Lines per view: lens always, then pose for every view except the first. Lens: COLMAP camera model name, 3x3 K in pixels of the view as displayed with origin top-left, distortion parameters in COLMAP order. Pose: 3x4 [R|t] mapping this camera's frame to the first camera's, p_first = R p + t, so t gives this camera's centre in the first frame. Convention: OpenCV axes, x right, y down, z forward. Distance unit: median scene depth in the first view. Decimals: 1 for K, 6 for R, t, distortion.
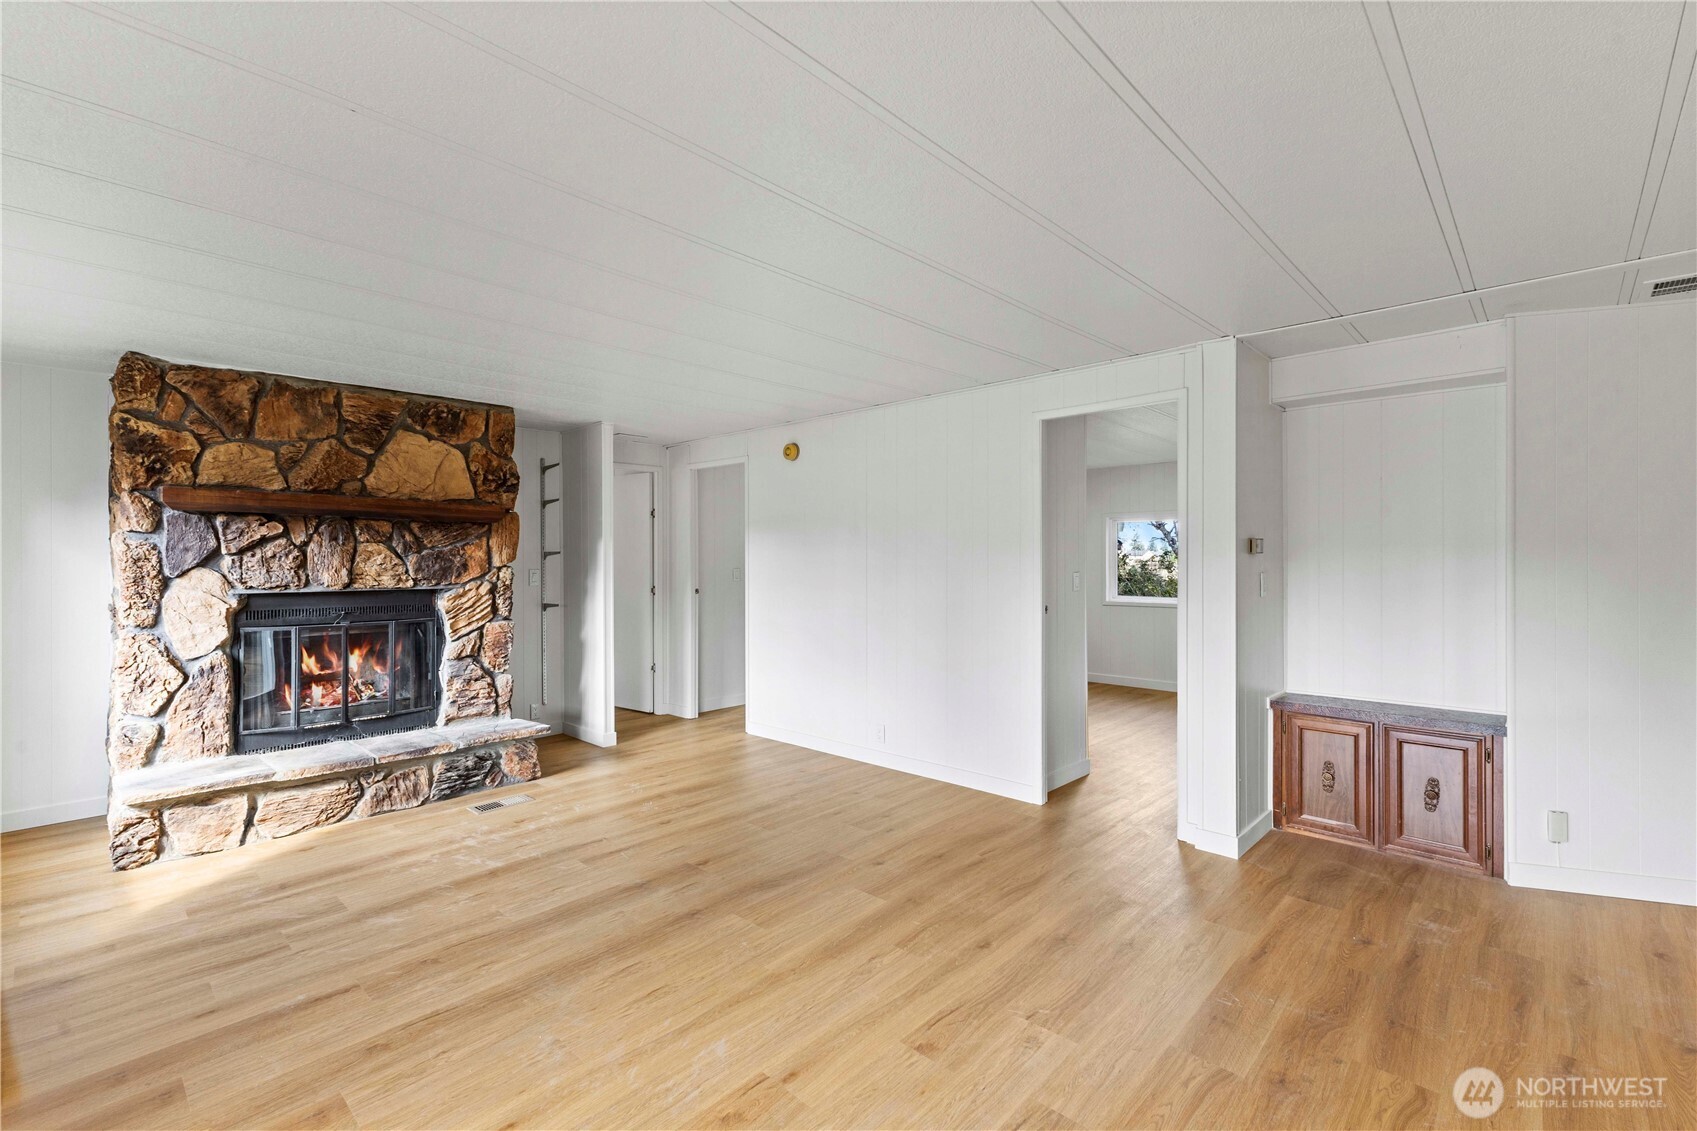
lens RADIAL K [[739.1, 0, 848.1], [0, 739.1, 559.2], [0, 0, 1]] dist [0.005073, 0.000296]
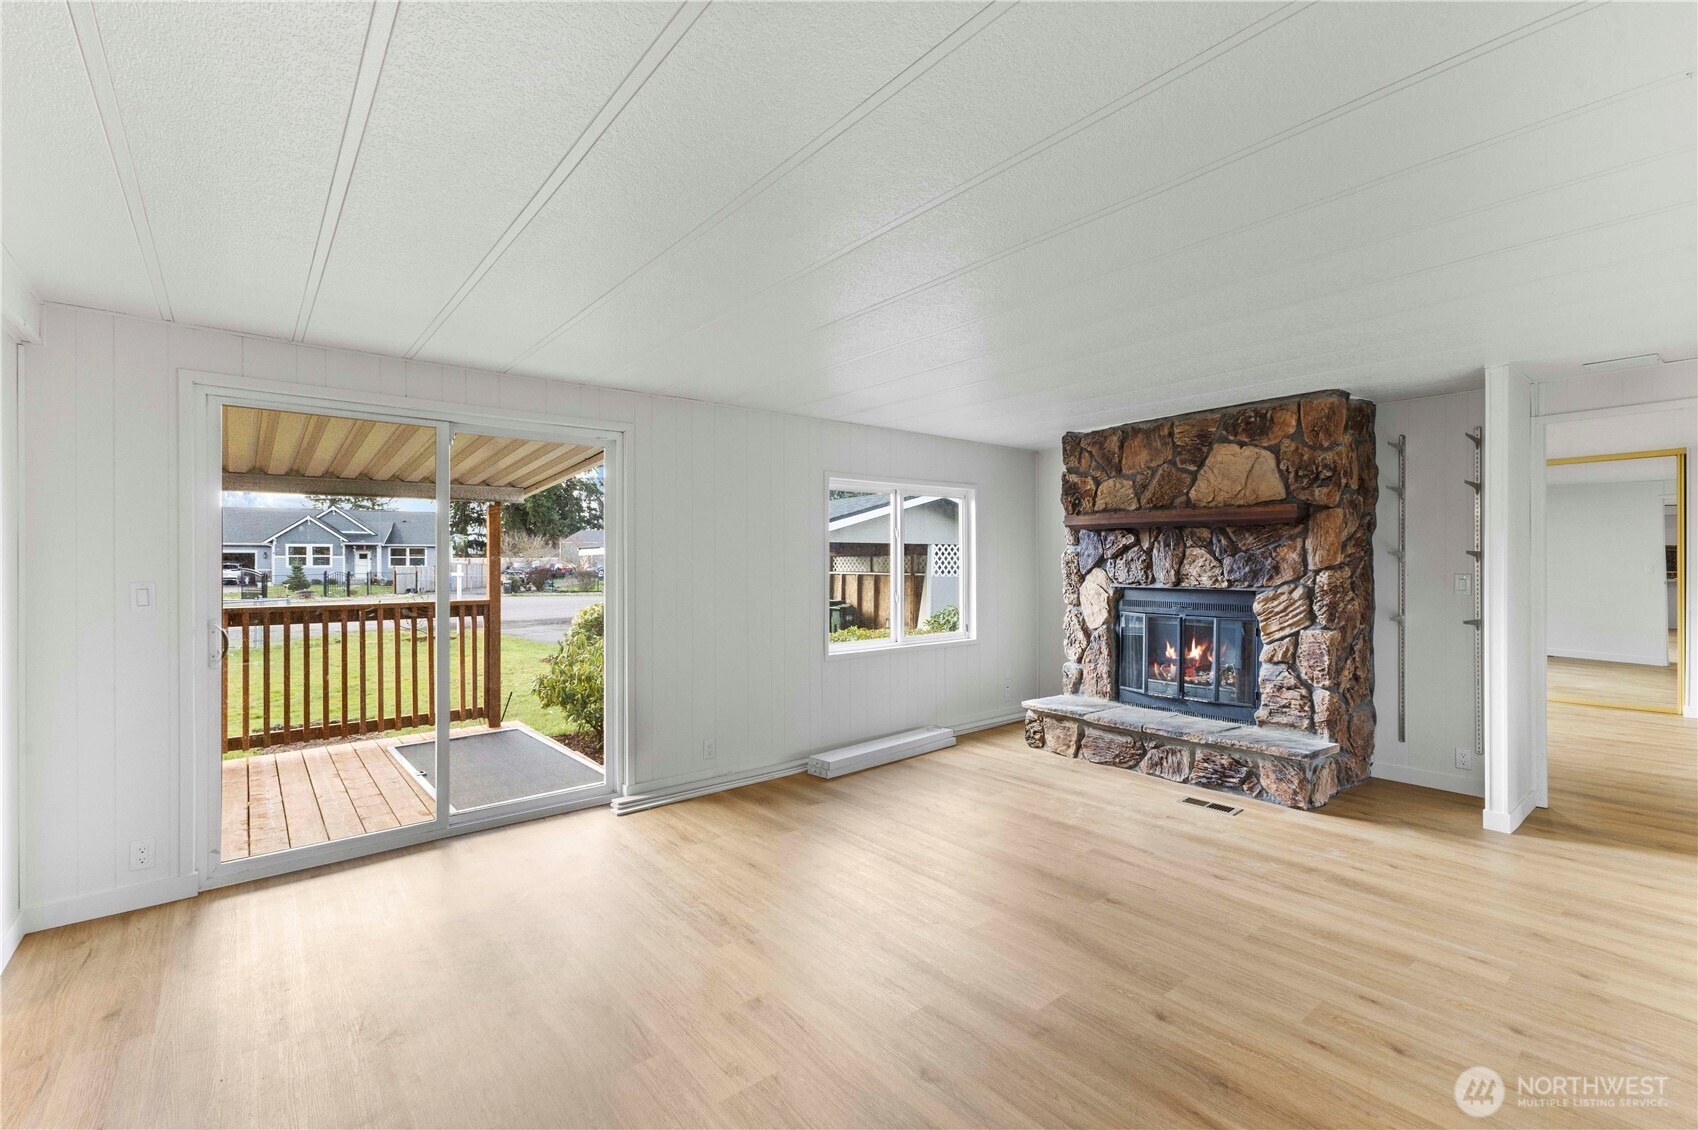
lens RADIAL K [[739.5, 0, 841.1], [0, 739.5, 566.2], [0, 0, 1]] dist [0.005073, 0.000296]
pose [[-0.134900, 0.008066, -0.990826, 0.598667], [0.004671, 0.999961, 0.007505, -0.004676], [0.990848, -0.003615, -0.134933, 0.644944]]
